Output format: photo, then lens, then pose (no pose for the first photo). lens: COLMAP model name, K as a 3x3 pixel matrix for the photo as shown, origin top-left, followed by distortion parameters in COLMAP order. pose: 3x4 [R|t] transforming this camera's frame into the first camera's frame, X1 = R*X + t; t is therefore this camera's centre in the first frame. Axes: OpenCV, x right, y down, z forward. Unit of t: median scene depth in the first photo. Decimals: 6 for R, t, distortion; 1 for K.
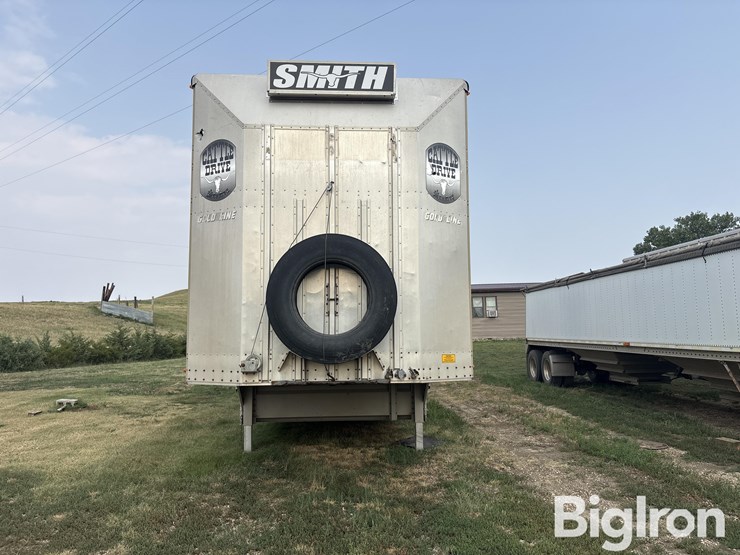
lens RADIAL K [[564.5, 0, 368.3], [0, 564.5, 272.8], [0, 0, 1]] dist [0.050210, -0.058891]
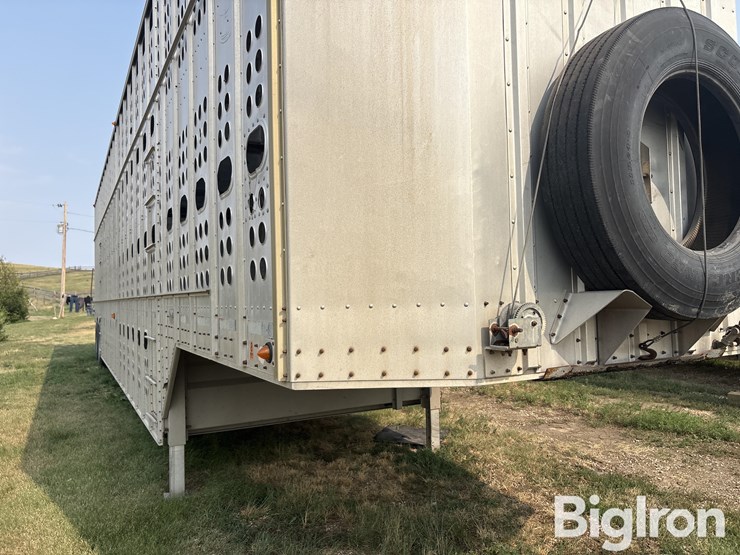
lens RADIAL K [[564.5, 0, 368.3], [0, 564.5, 272.8], [0, 0, 1]] dist [0.050210, -0.058891]
pose [[0.906513, 0.003428, 0.422165, -0.424461], [-0.028998, 0.998111, 0.054162, 0.099233], [-0.421182, -0.061341, 0.904900, 0.651083]]
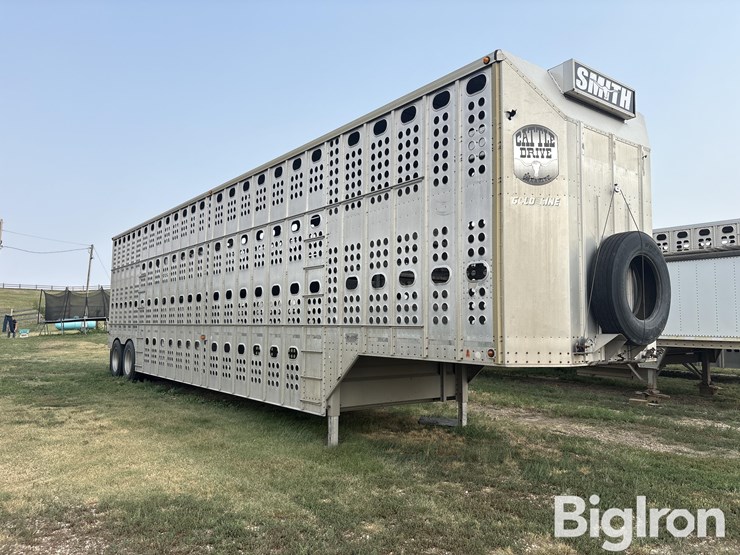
lens RADIAL K [[564.5, 0, 368.3], [0, 564.5, 272.8], [0, 0, 1]] dist [0.050210, -0.058891]
pose [[0.824521, 0.067277, 0.561818, -1.068241], [-0.076873, 0.997019, -0.006574, 0.057928], [-0.560585, -0.037768, 0.827235, 0.326164]]
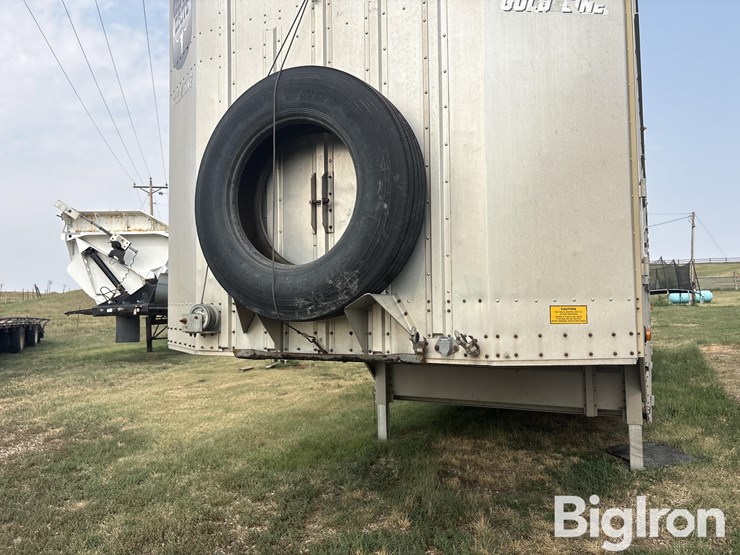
lens RADIAL K [[564.5, 0, 368.3], [0, 564.5, 272.8], [0, 0, 1]] dist [0.050210, -0.058891]
pose [[0.870802, -0.028718, -0.490794, 0.224911], [0.060268, 0.996999, 0.048593, 0.086555], [0.487926, -0.071894, 0.869919, 0.529570]]
